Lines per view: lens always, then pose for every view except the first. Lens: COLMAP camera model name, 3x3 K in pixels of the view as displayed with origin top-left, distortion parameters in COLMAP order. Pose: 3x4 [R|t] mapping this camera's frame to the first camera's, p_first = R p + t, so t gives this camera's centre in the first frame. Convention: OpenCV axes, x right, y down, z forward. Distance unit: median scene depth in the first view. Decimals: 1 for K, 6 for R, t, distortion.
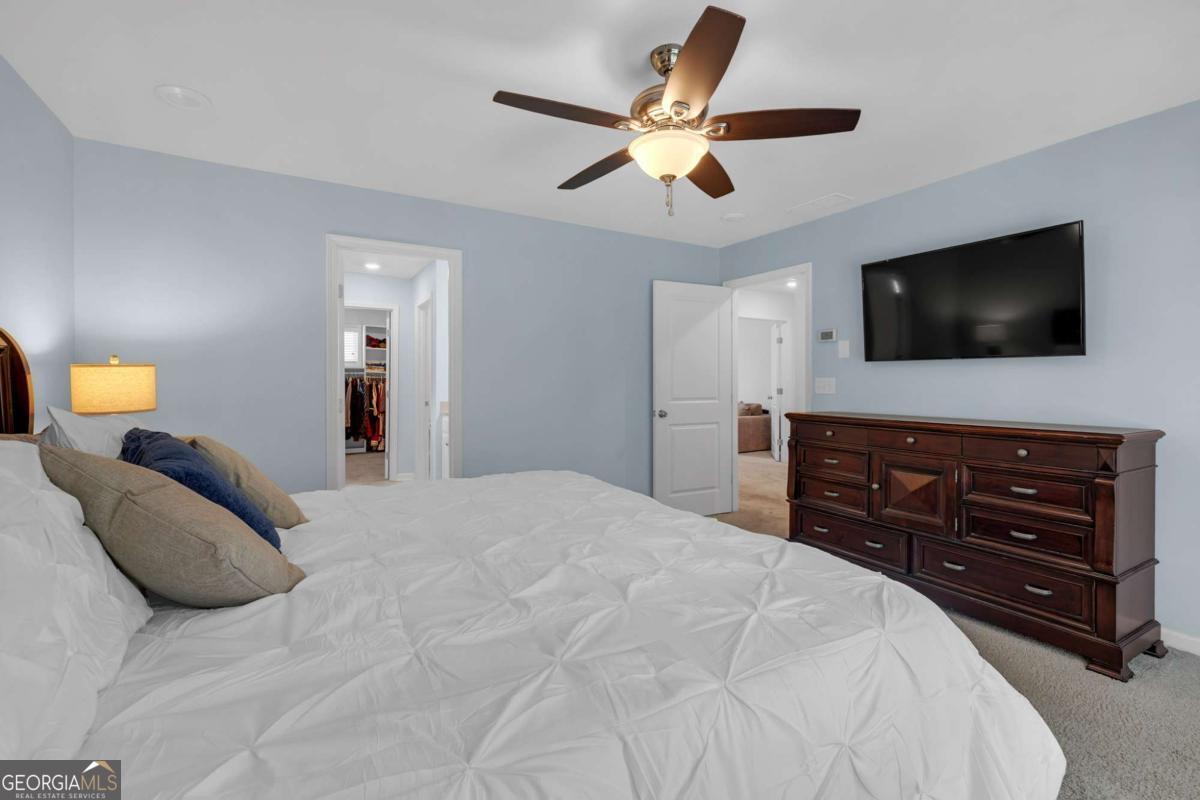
lens RADIAL K [[518.6, 0, 588.2], [0, 518.6, 376.2], [0, 0, 1]] dist [0.002309, 0.000260]
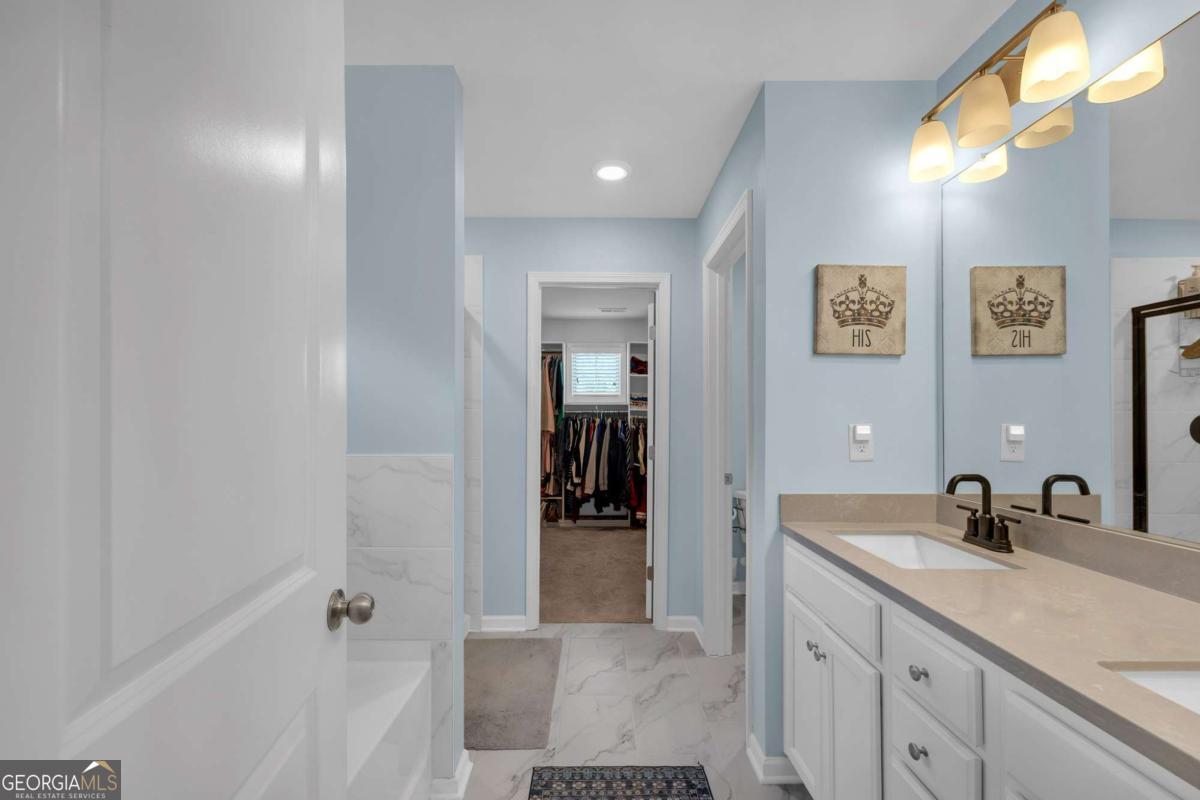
lens RADIAL K [[518.6, 0, 598.0], [0, 518.6, 401.9], [0, 0, 1]] dist [0.002309, 0.000260]
pose [[0.874288, -0.006569, -0.485363, -0.133667], [0.000478, 0.999920, -0.012672, -0.009958], [0.485407, 0.010846, 0.874221, 0.384363]]
